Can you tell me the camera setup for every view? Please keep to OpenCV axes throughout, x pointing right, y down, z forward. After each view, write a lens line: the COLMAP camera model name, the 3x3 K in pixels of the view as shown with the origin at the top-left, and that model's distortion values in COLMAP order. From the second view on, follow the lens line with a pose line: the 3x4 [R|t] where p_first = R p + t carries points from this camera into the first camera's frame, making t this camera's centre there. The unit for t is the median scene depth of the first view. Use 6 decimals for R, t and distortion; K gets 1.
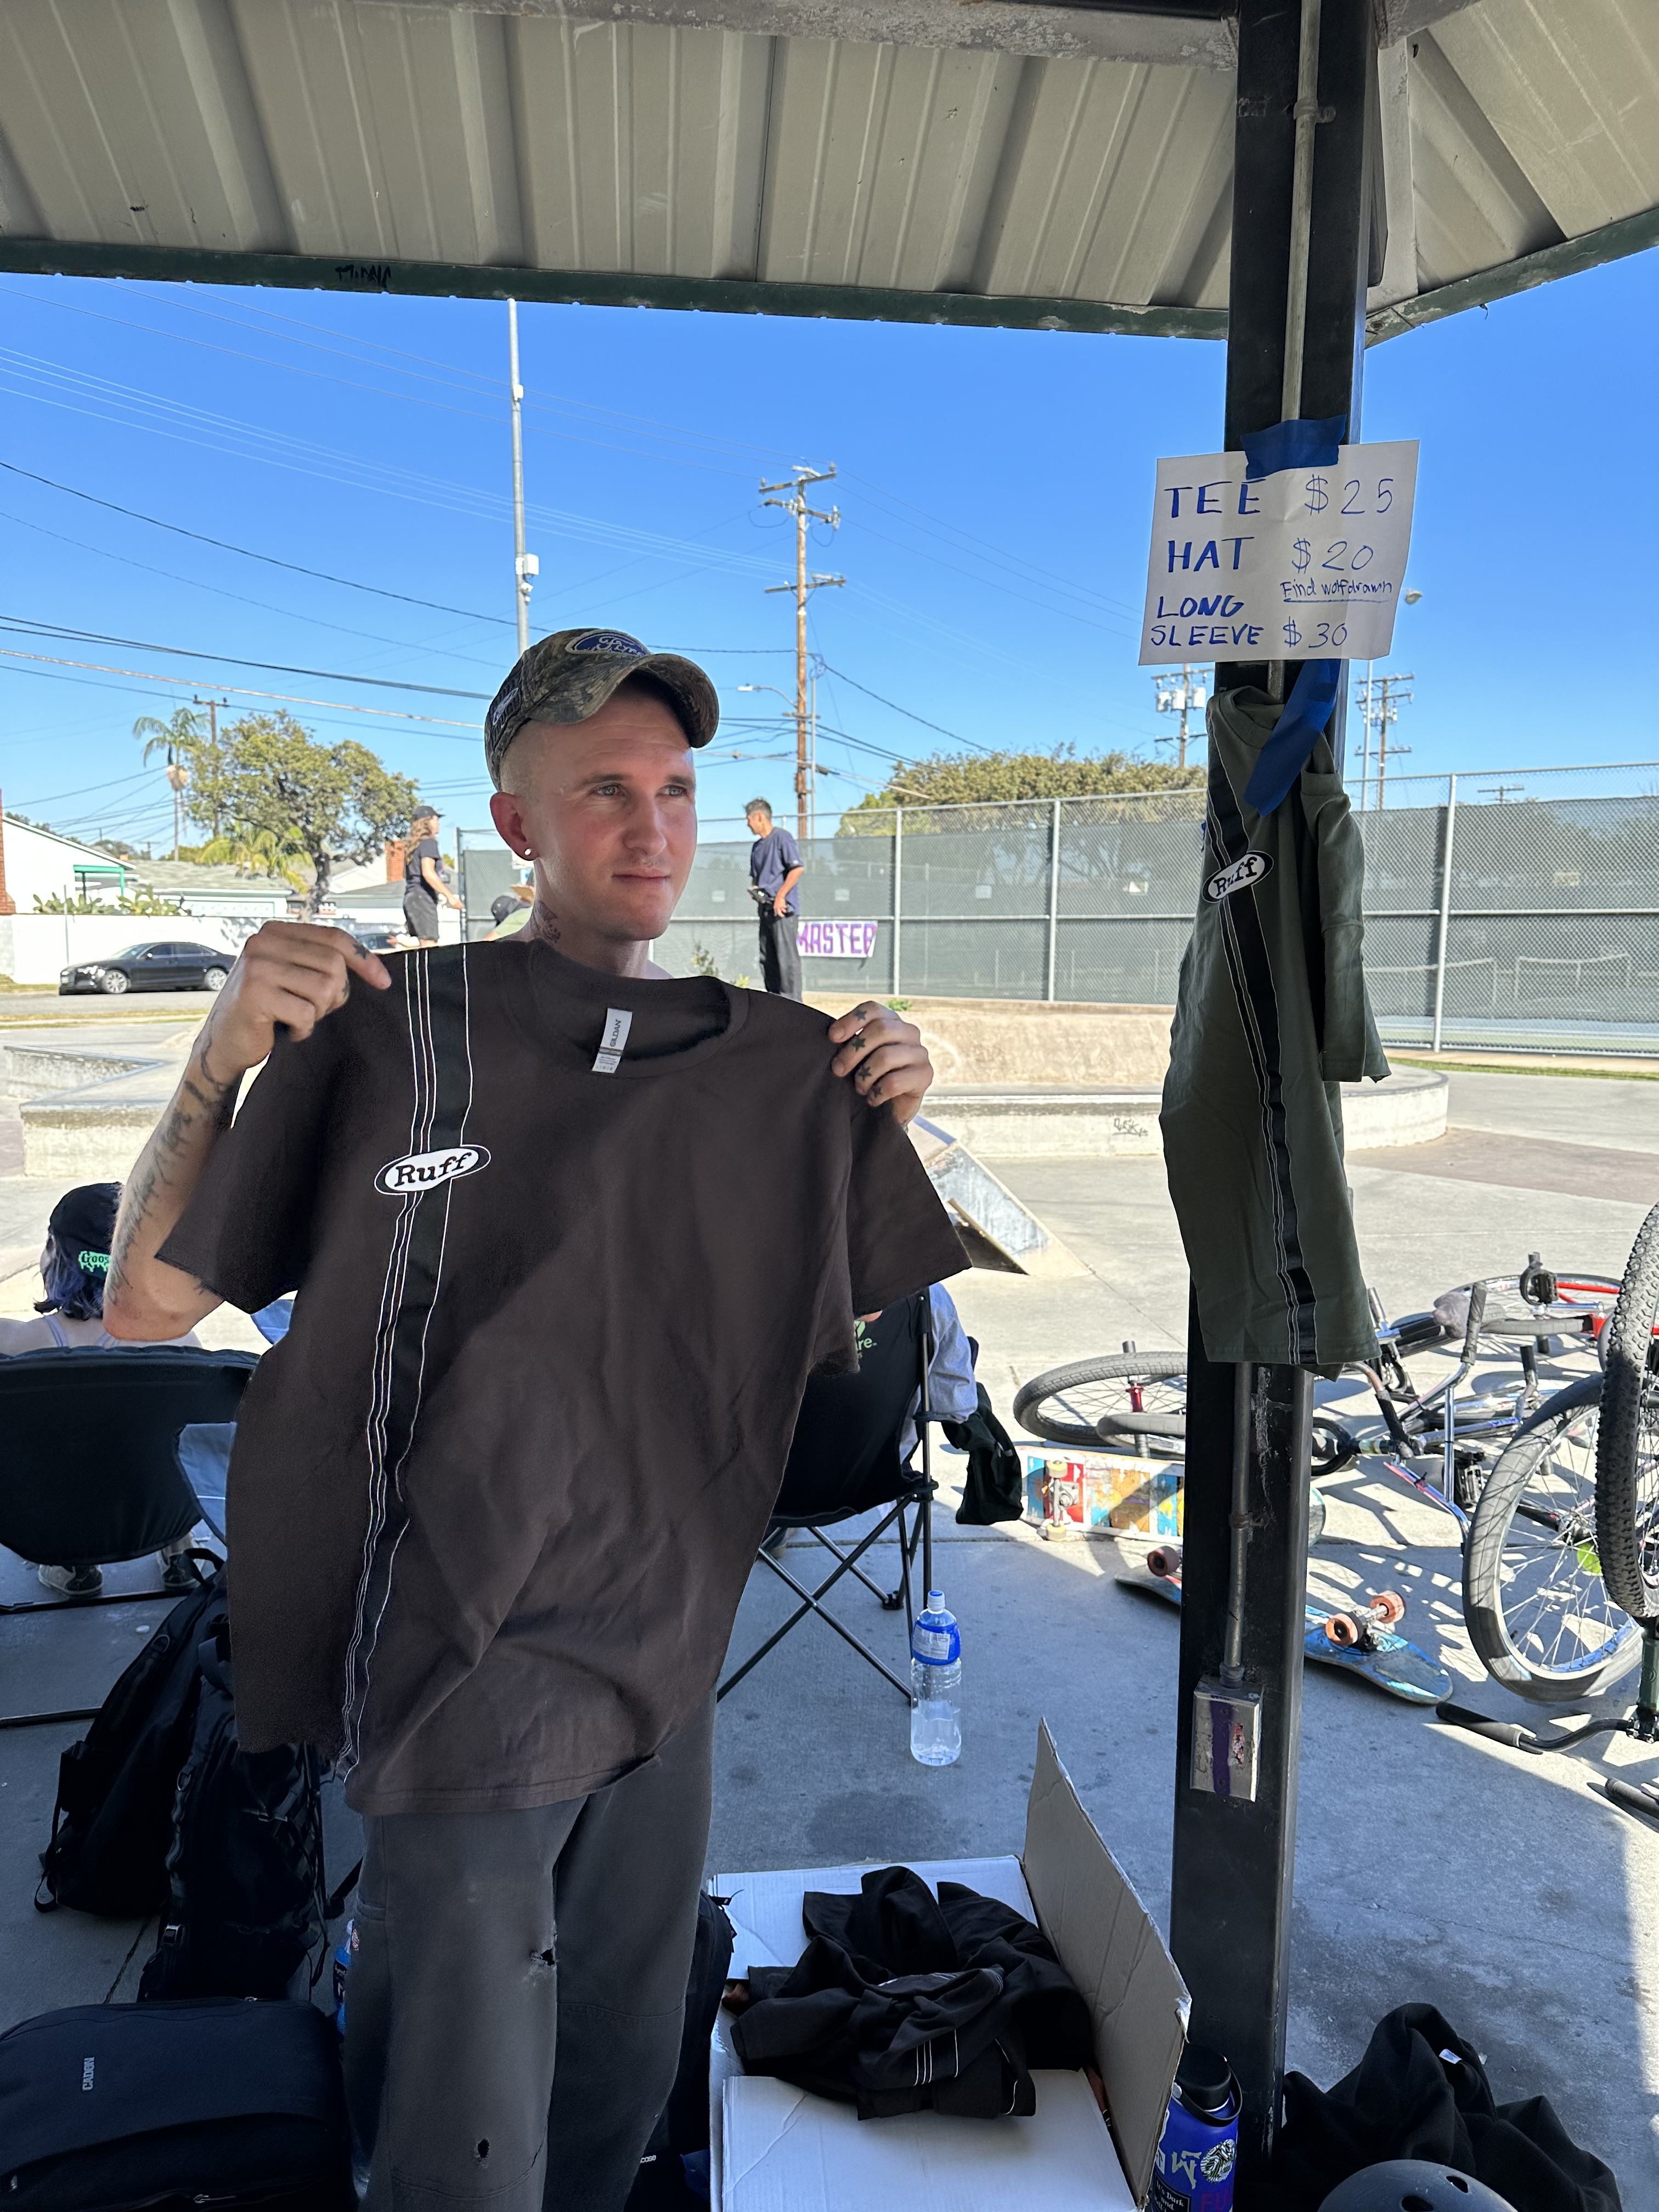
lens RADIAL K [[1516.2, 0, 831.9], [0, 1516.2, 1135.4], [0, 0, 1]] dist [0.045838, -0.000744]
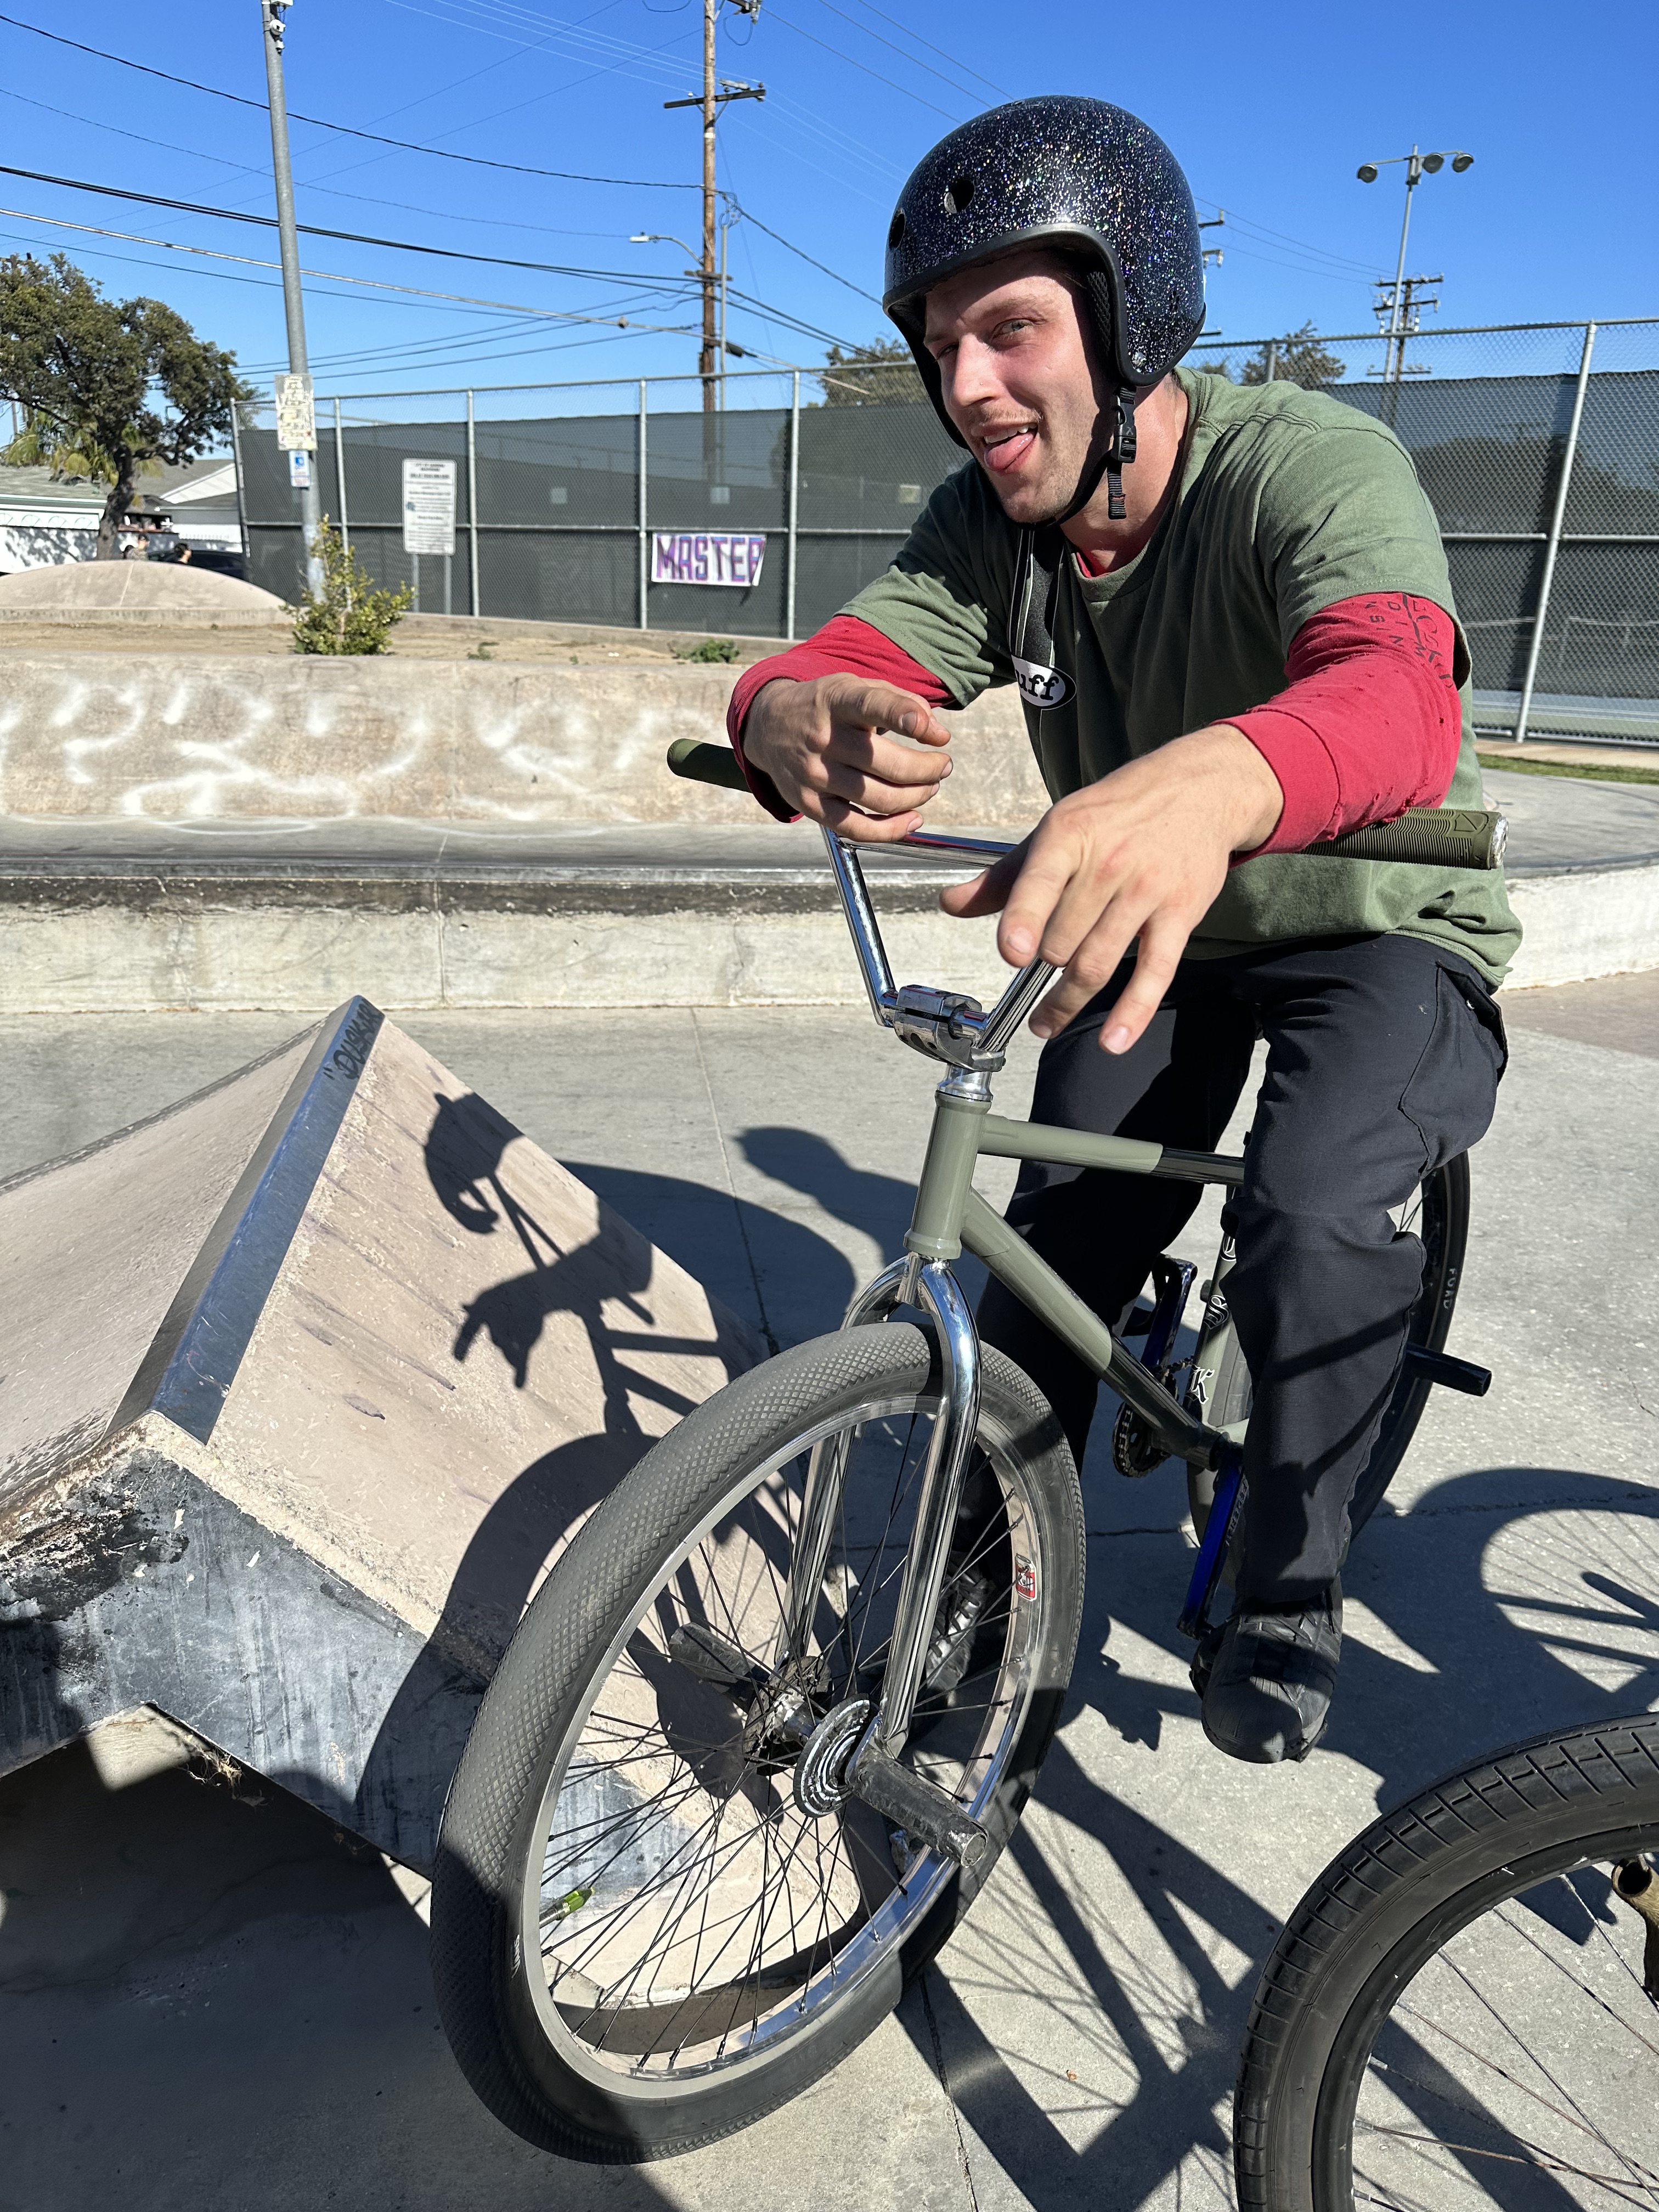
lens RADIAL K [[1536.1, 0, 862.0], [0, 1536.1, 1109.8], [0, 0, 1]] dist [-0.009202, 0.000386]
pose [[0.998694, 0.011432, 0.049795, 0.024910], [-0.021105, 0.979912, 0.198312, -0.010201], [-0.046527, -0.199104, 0.978873, 0.129058]]
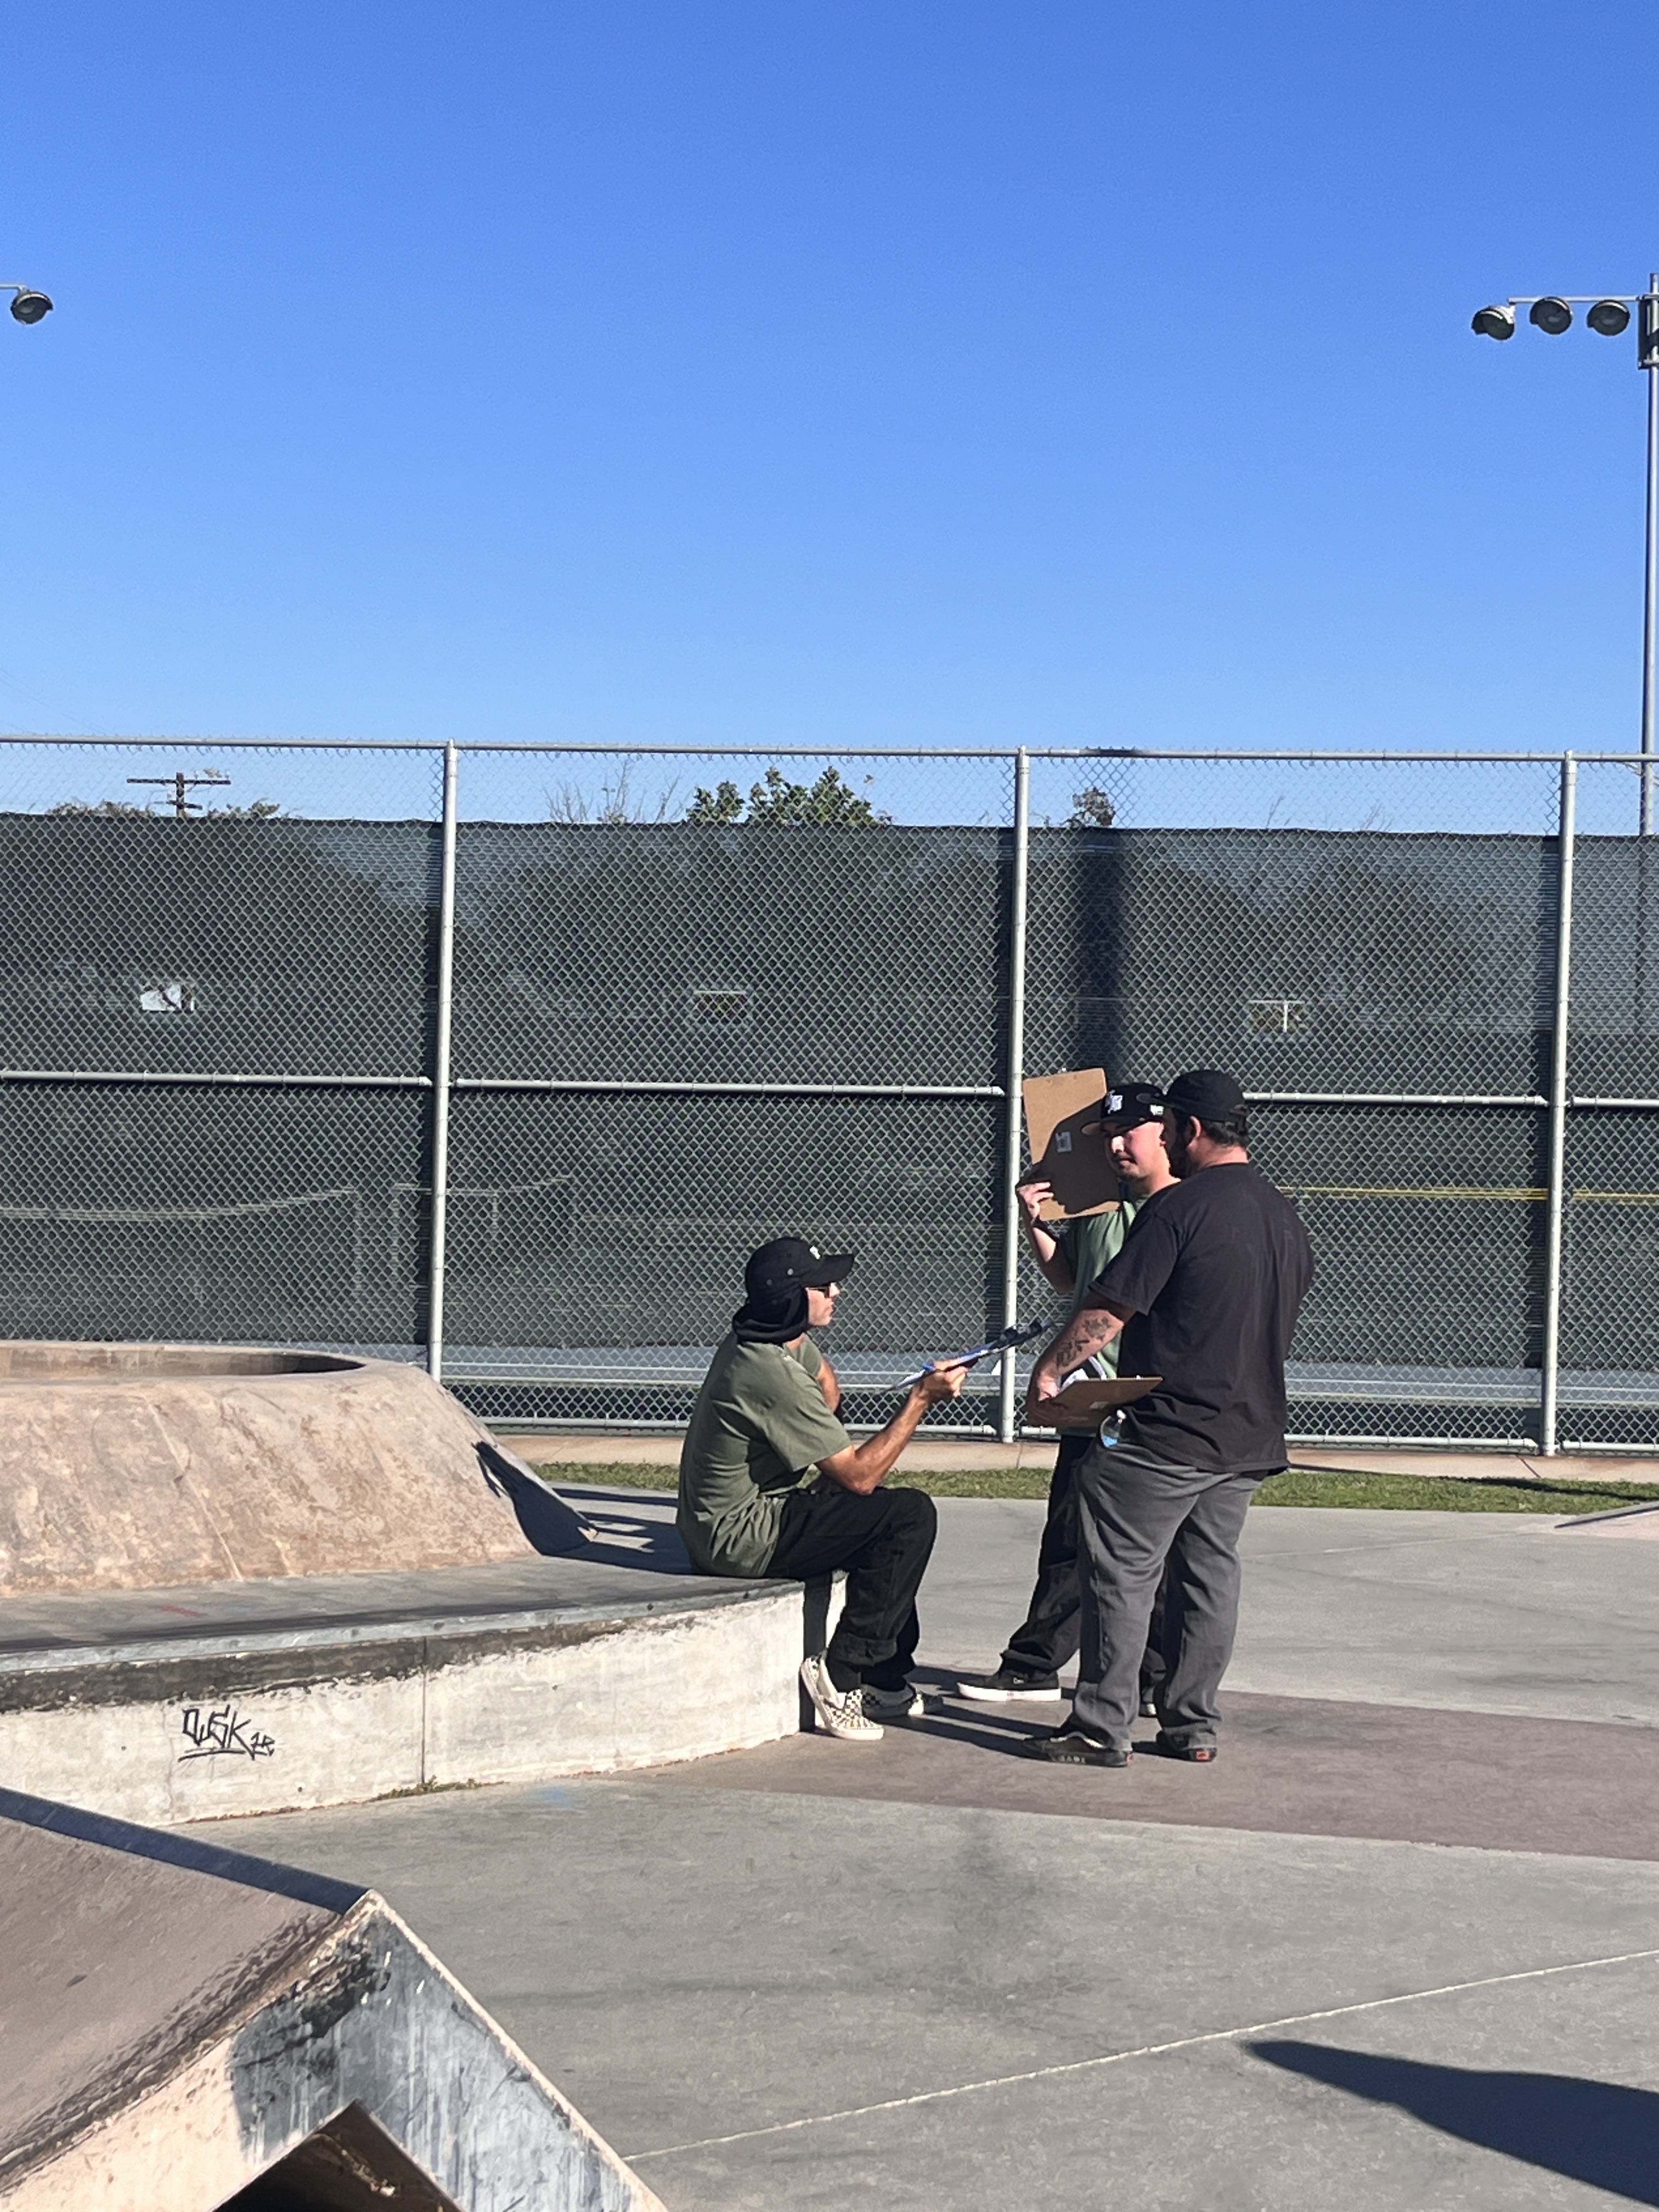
lens RADIAL K [[3928.6, 0, 829.5], [0, 3928.6, 1106.0], [0, 0, 1]] dist [0.009800, 0.095985]
pose [[0.826392, 0.017616, 0.562820, -0.040224], [0.056071, 0.991968, -0.113378, -0.008288], [-0.560297, 0.125253, 0.818767, 0.050733]]
